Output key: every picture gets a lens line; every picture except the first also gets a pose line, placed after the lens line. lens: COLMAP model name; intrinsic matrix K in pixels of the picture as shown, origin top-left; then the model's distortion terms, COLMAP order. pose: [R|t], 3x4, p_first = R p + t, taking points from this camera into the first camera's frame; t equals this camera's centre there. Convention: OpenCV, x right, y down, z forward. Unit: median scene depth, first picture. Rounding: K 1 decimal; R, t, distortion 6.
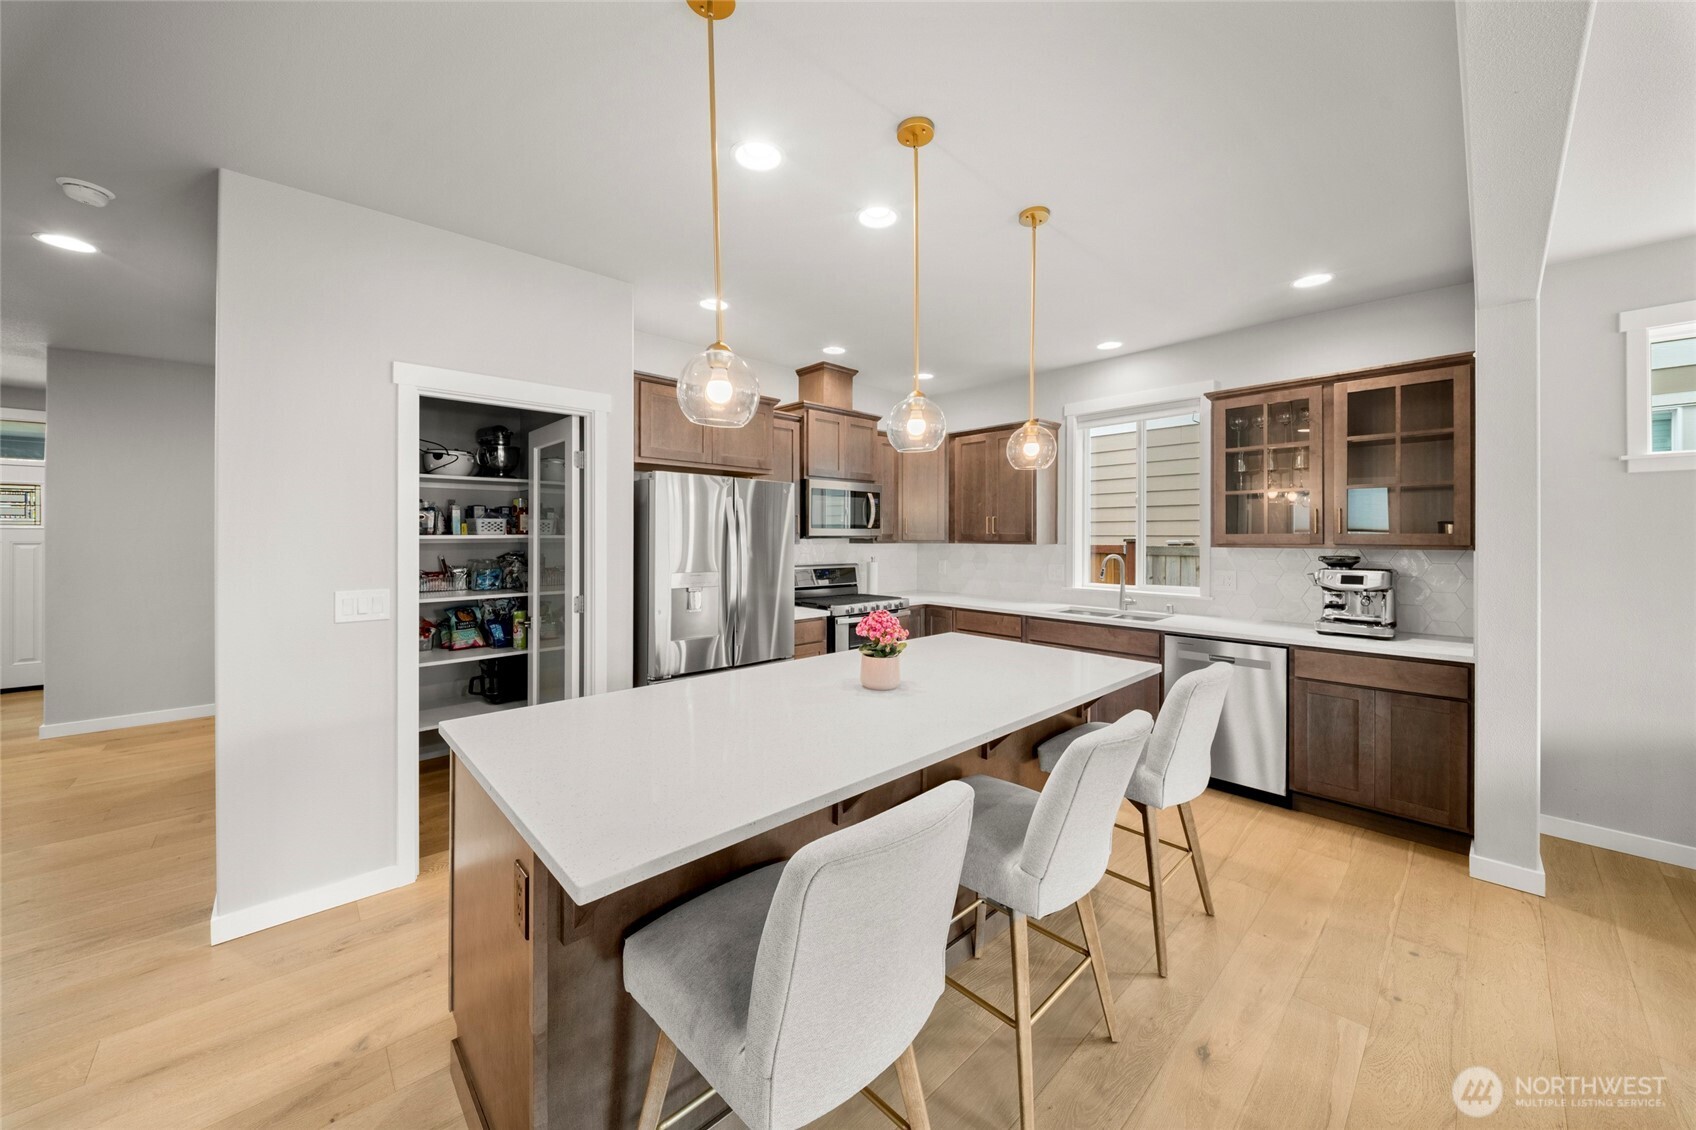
lens RADIAL K [[604.0, 0, 849.8], [0, 604.0, 539.2], [0, 0, 1]] dist [-0.002130, -0.000613]
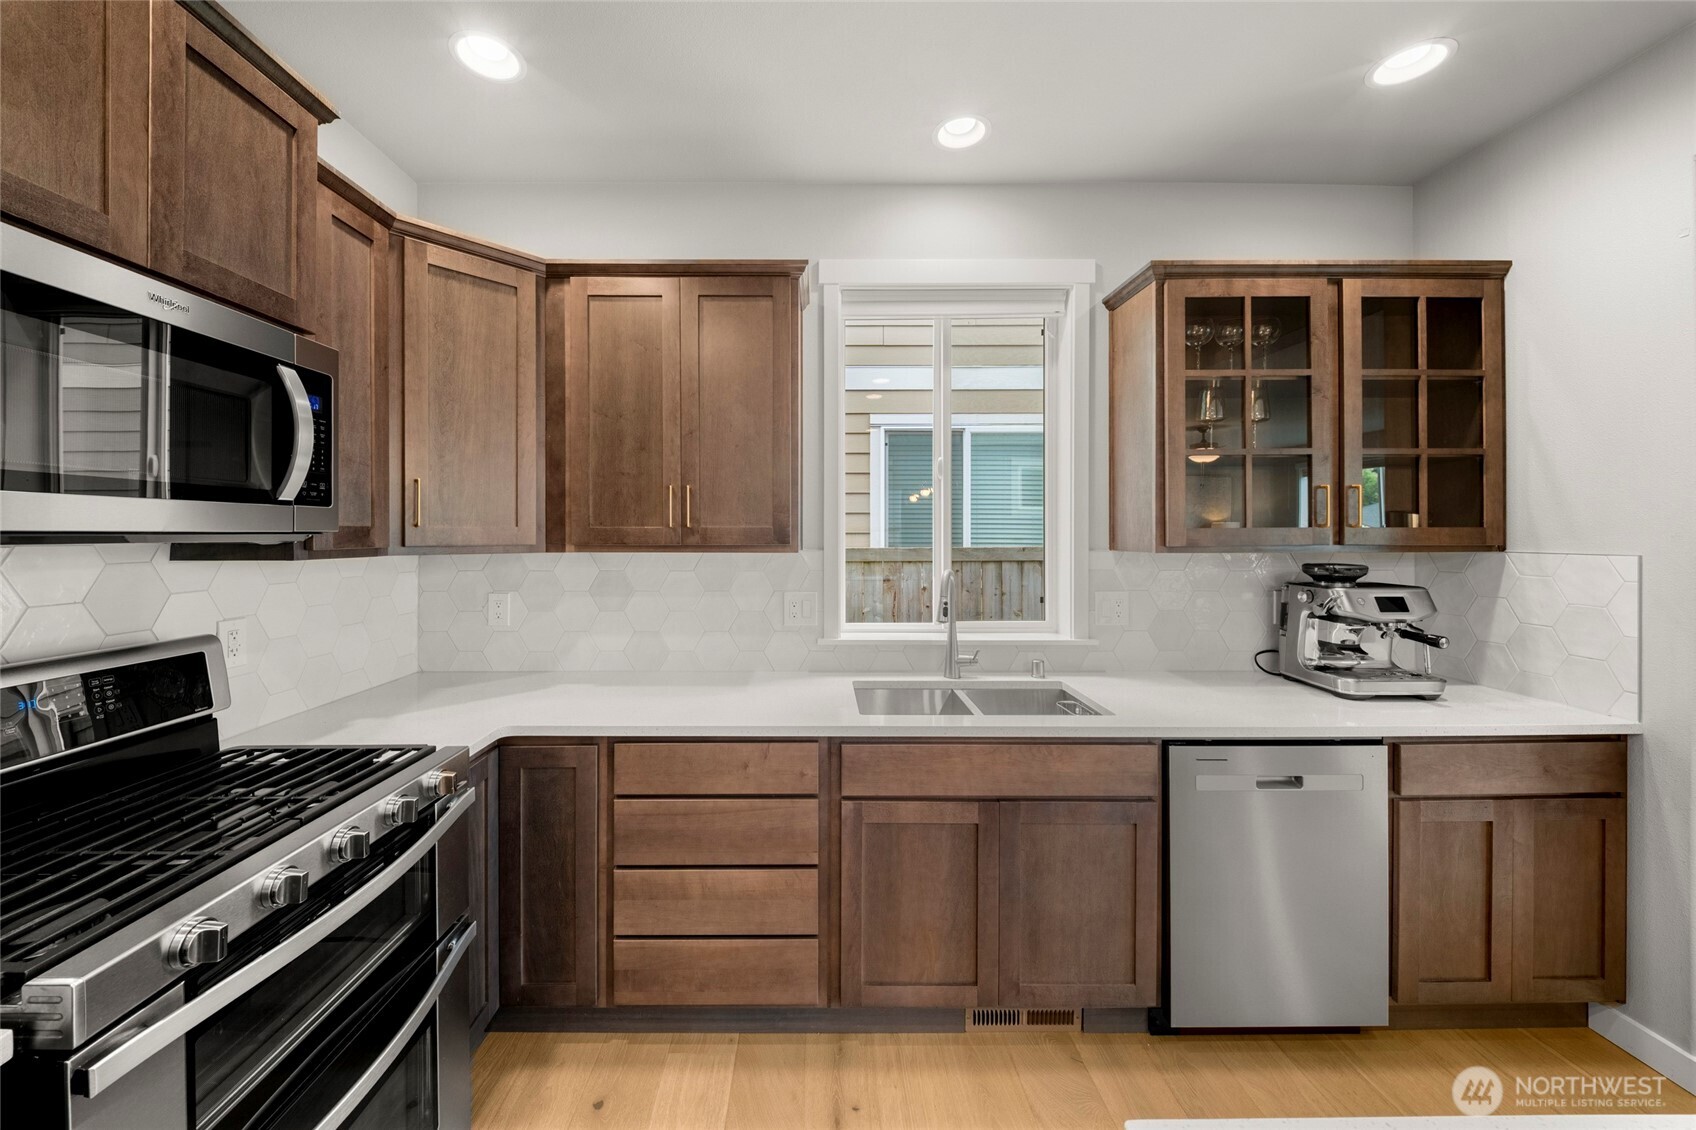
lens RADIAL K [[621.6, 0, 819.9], [0, 621.6, 533.1], [0, 0, 1]] dist [-0.002337, -0.000378]
pose [[0.681411, -0.001352, 0.731900, -0.009238], [0.005997, 0.999975, -0.003736, -0.004353], [-0.731877, 0.006935, 0.681402, 0.940557]]
